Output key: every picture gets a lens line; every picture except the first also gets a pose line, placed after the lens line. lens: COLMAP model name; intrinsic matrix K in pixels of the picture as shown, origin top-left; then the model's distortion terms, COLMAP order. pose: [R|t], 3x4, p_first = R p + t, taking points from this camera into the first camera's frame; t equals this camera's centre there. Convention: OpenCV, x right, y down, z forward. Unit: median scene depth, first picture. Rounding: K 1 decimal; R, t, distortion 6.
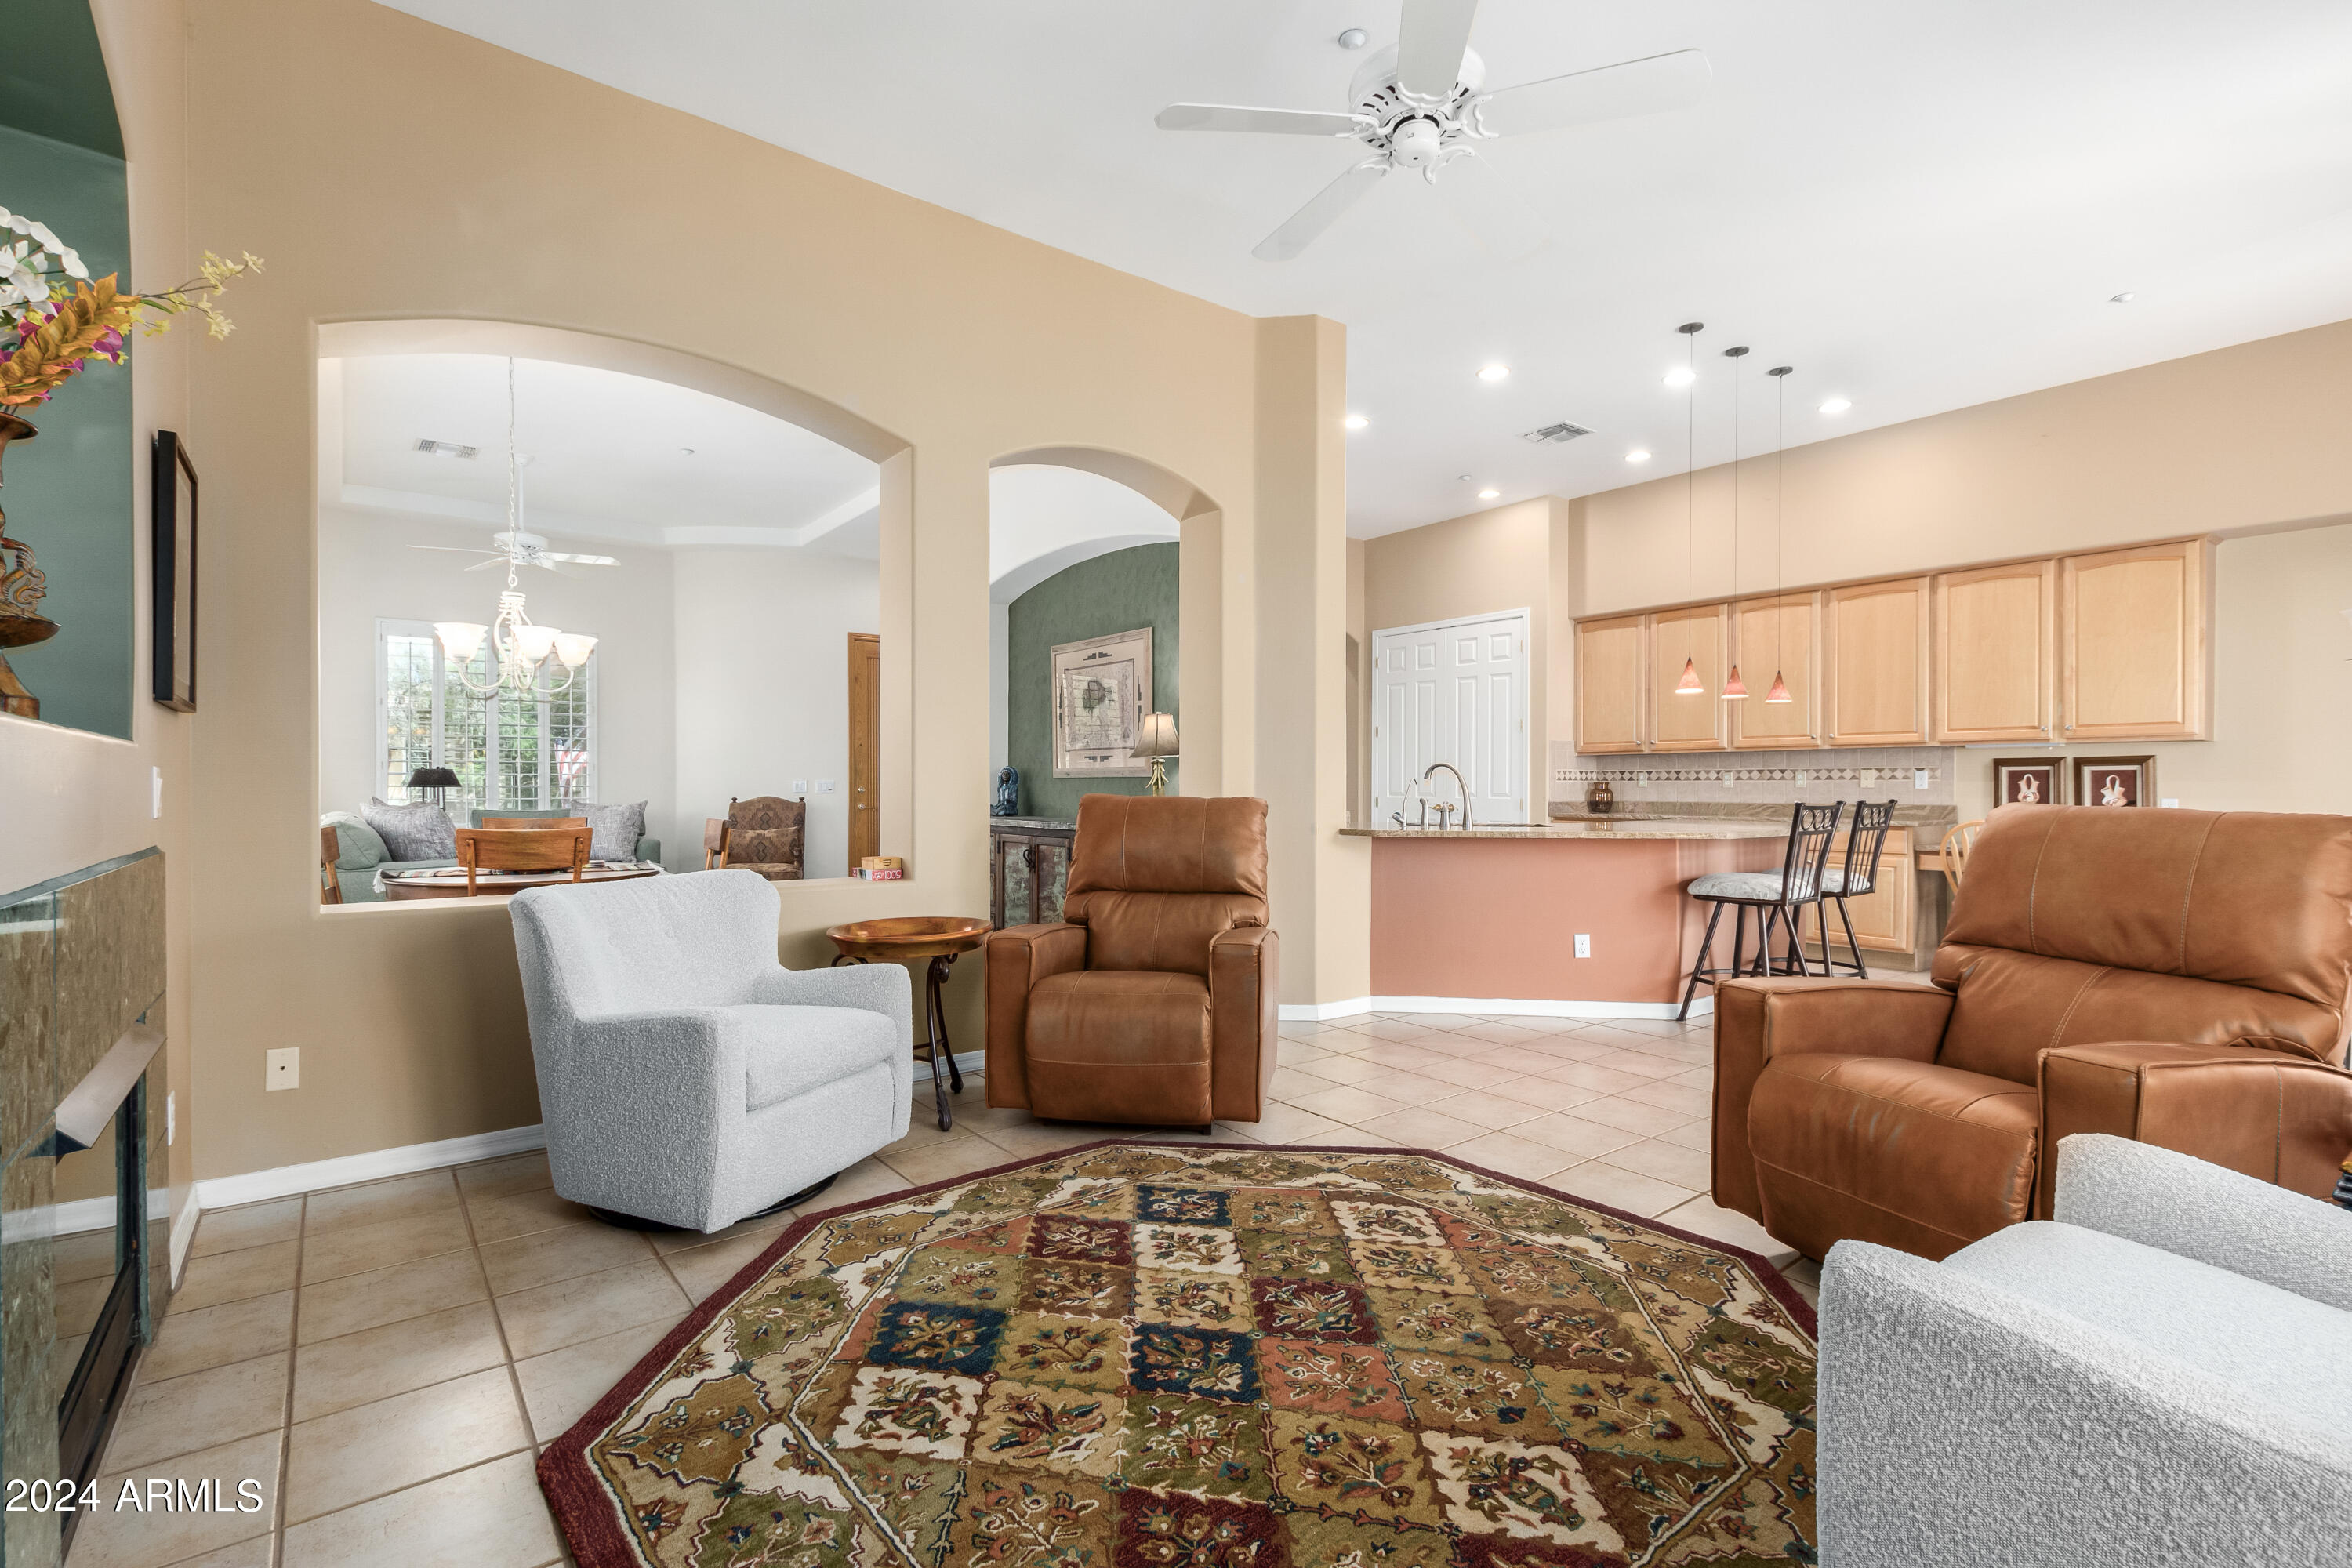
lens RADIAL K [[1087.5, 0, 1169.5], [0, 1087.5, 792.8], [0, 0, 1]] dist [0.008893, -0.002407]
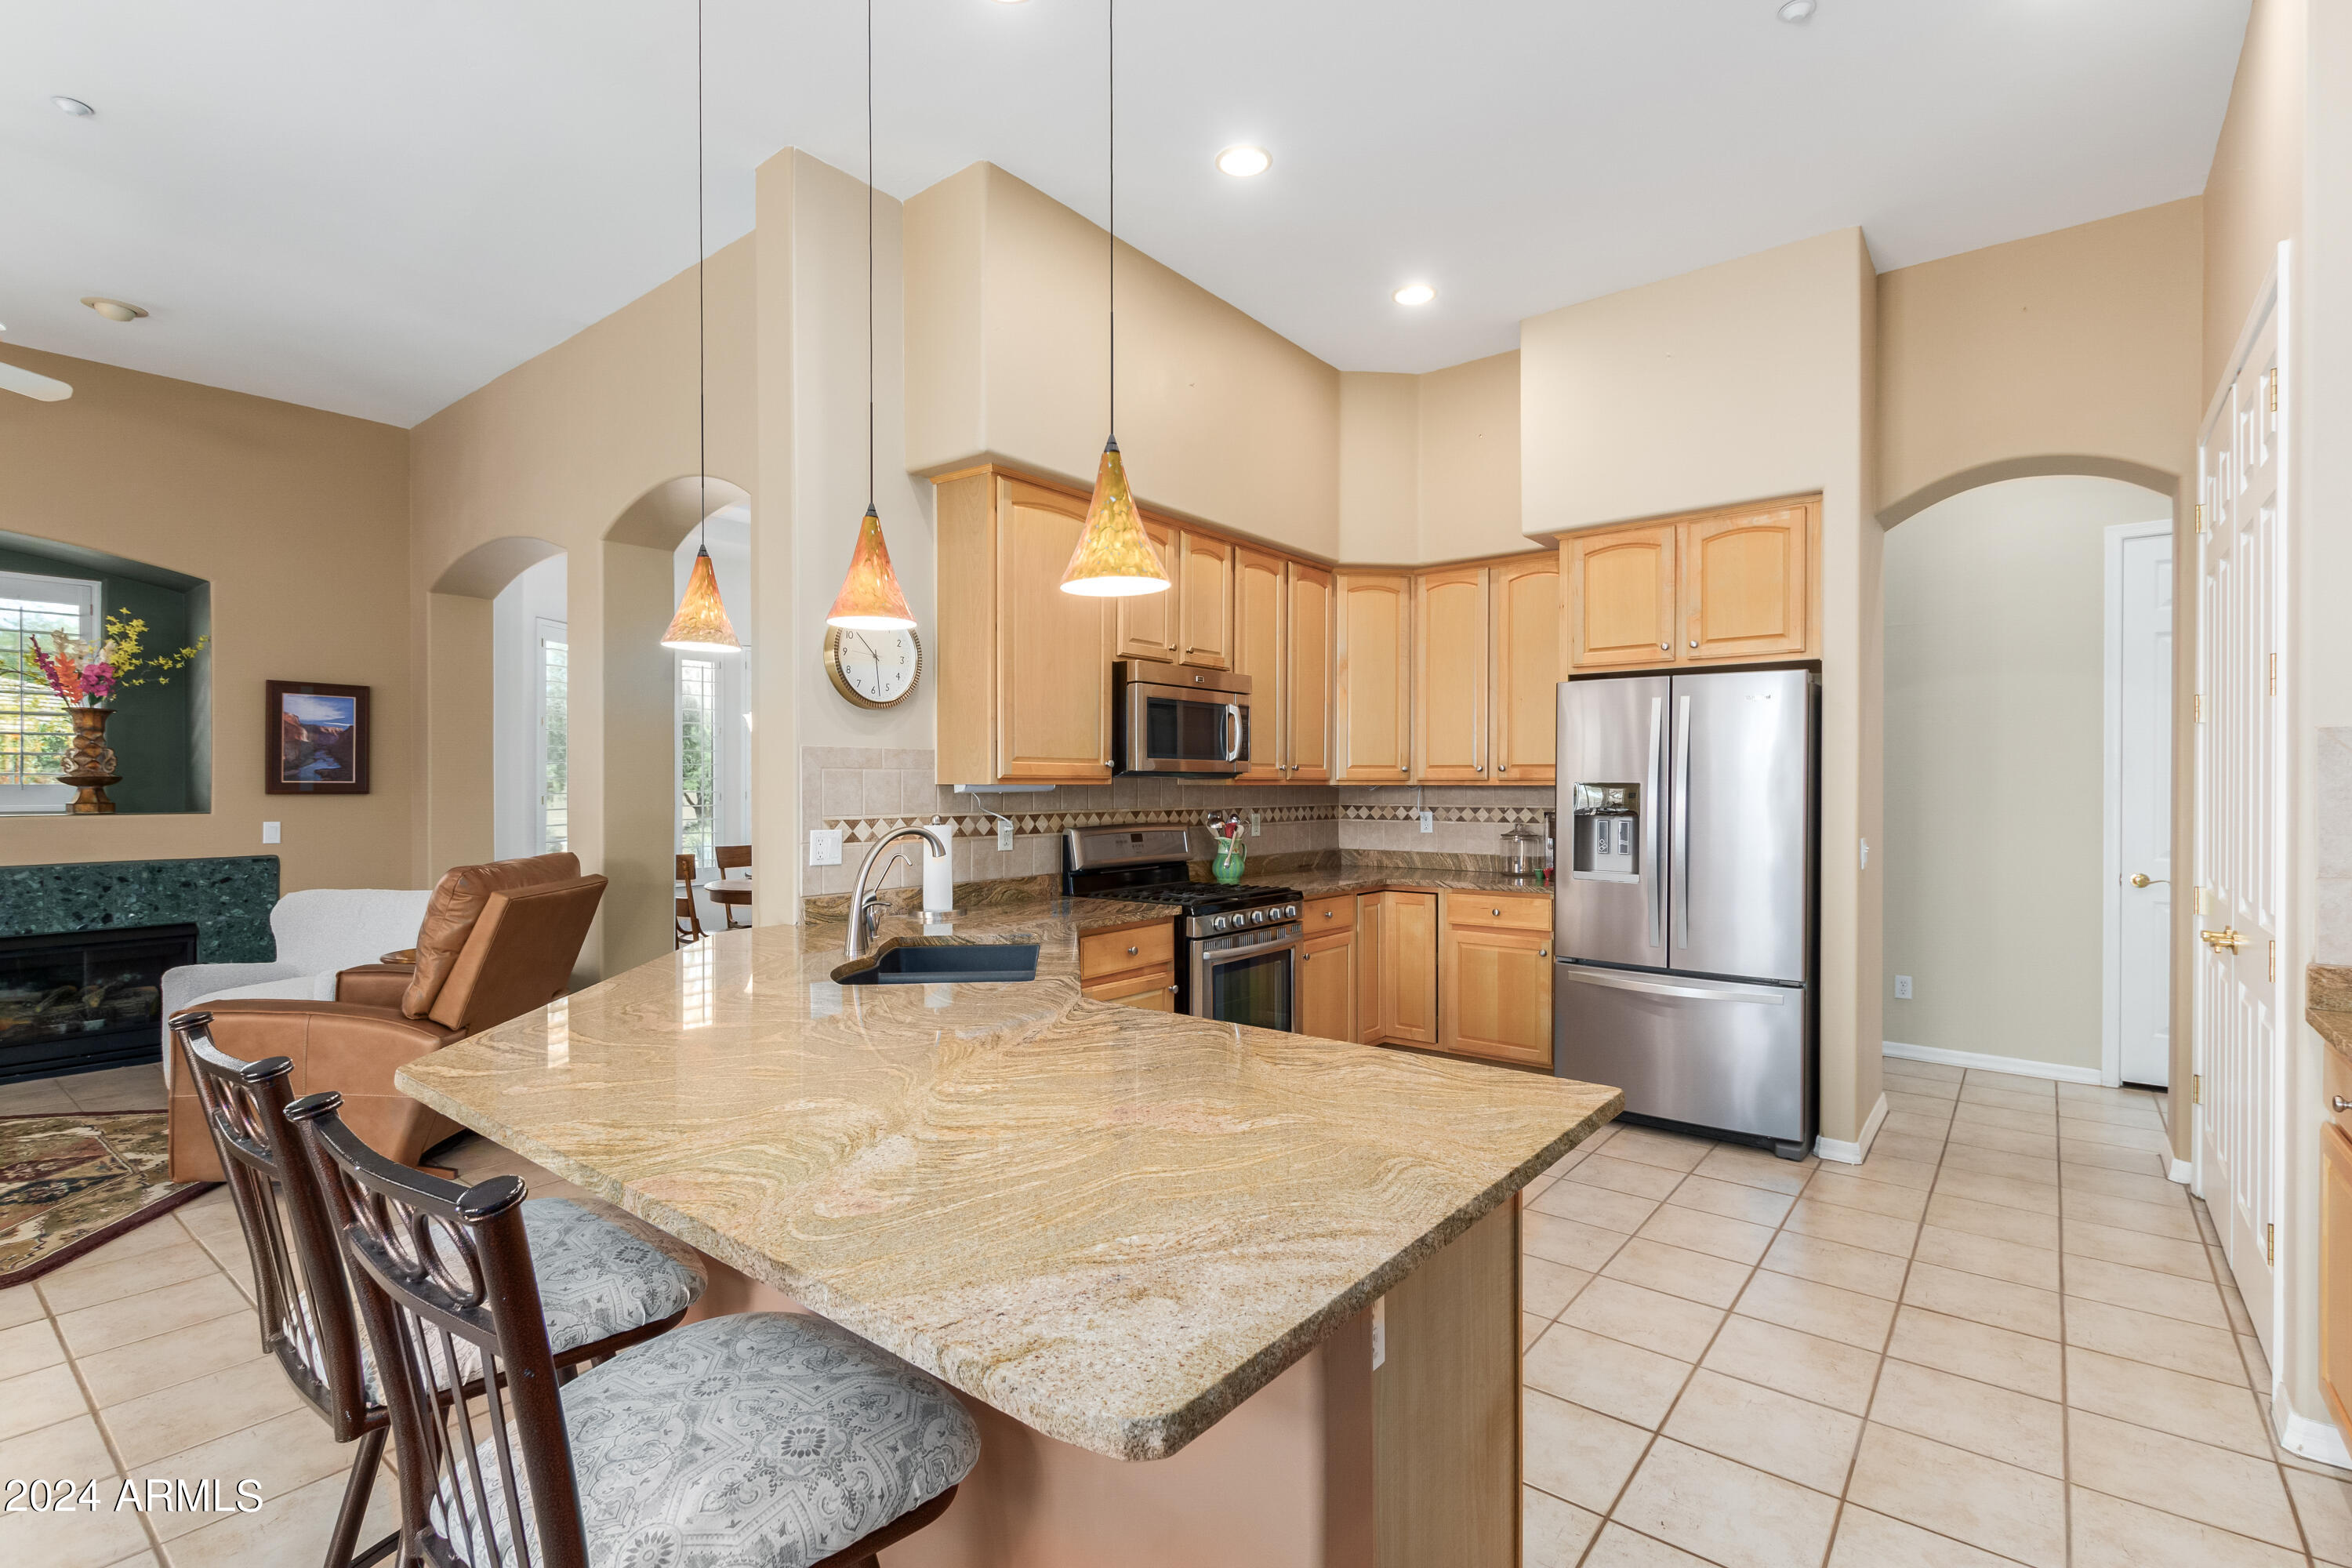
lens RADIAL K [[1087.5, 0, 1173.4], [0, 1087.5, 785.2], [0, 0, 1]] dist [0.008893, -0.002407]
pose [[0.241728, 0.000676, -0.970344, 1.815239], [-0.006915, 0.999976, -0.001026, -0.110809], [0.970319, 0.006957, 0.241727, 2.290342]]
